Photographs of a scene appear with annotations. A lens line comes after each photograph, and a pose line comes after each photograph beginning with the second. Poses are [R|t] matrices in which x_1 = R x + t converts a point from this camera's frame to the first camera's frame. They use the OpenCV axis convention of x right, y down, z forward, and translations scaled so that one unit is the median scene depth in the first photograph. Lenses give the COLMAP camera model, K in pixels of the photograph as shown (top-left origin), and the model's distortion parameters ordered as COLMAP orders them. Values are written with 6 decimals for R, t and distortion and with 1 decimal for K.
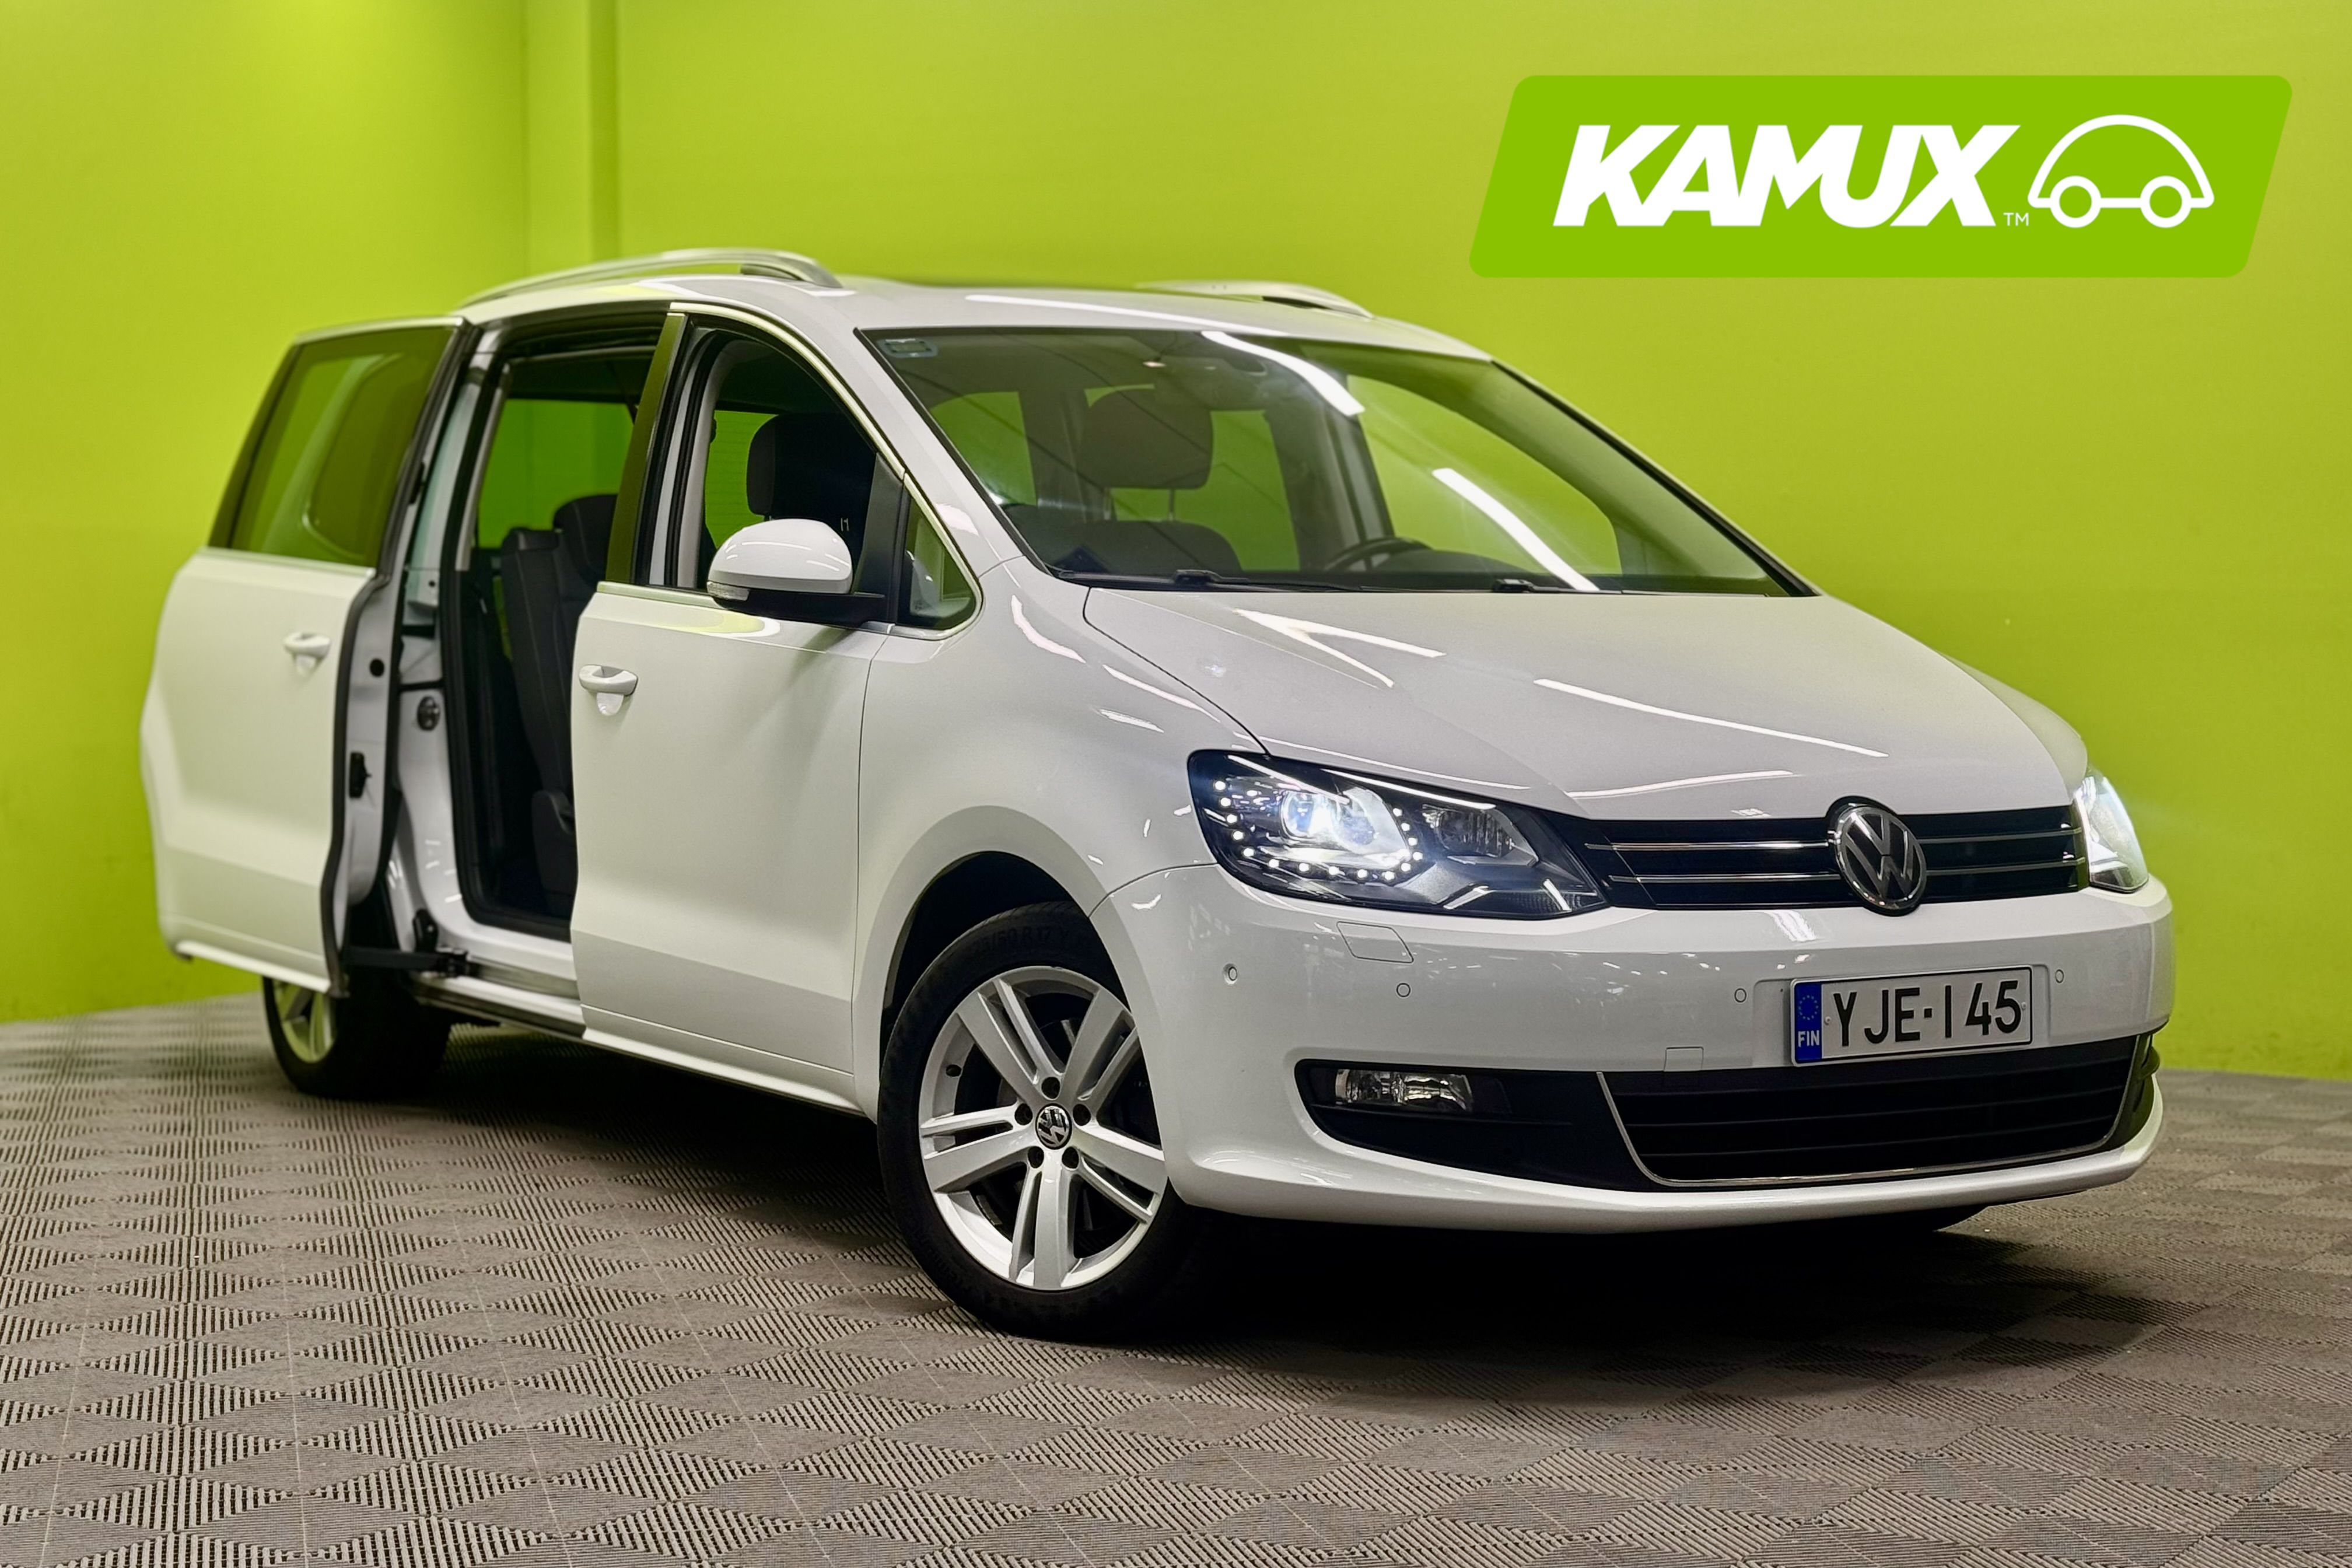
lens RADIAL K [[3580.9, 0, 1176.4], [0, 3580.9, 785.8], [0, 0, 1]] dist [-0.028576, 0.000000]
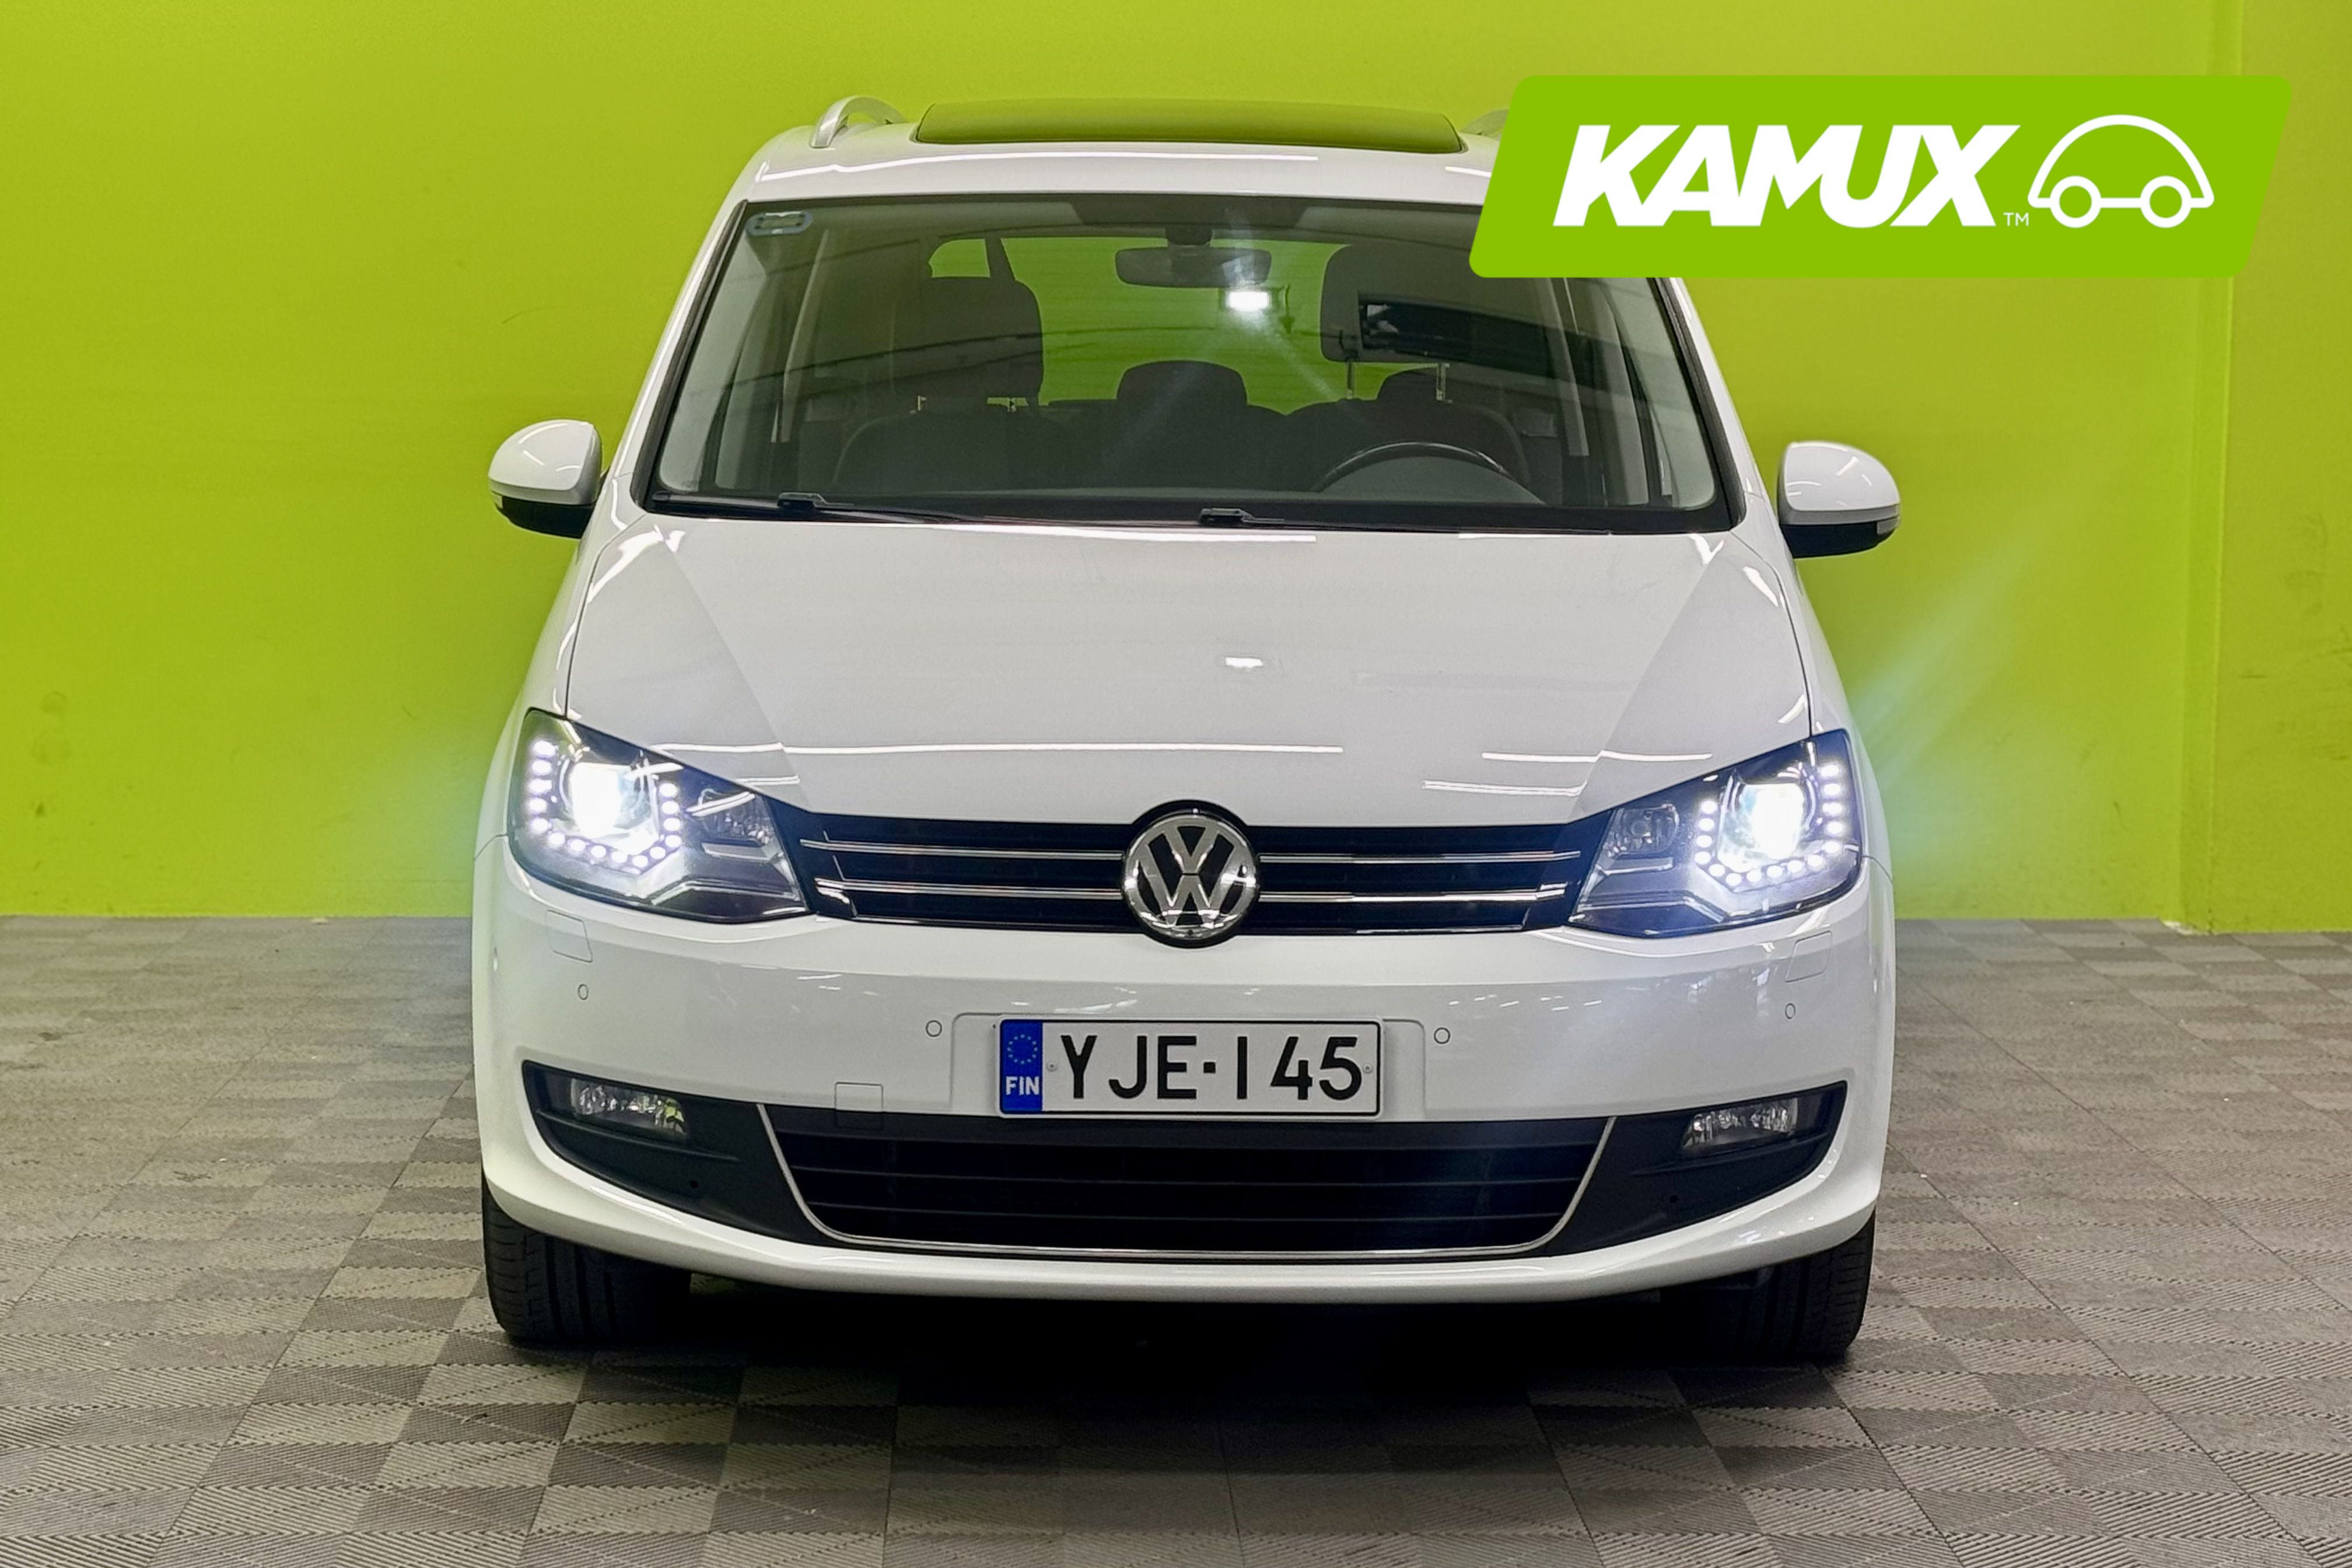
lens RADIAL K [[4844.0, 0, 1171.7], [0, 4844.0, 786.5], [0, 0, 1]] dist [0.025440, 0.000000]
pose [[0.915461, 0.054676, -0.398676, 0.649618], [-0.042716, 0.998332, 0.038829, -0.044897], [0.400134, -0.018517, 0.916270, -0.032043]]
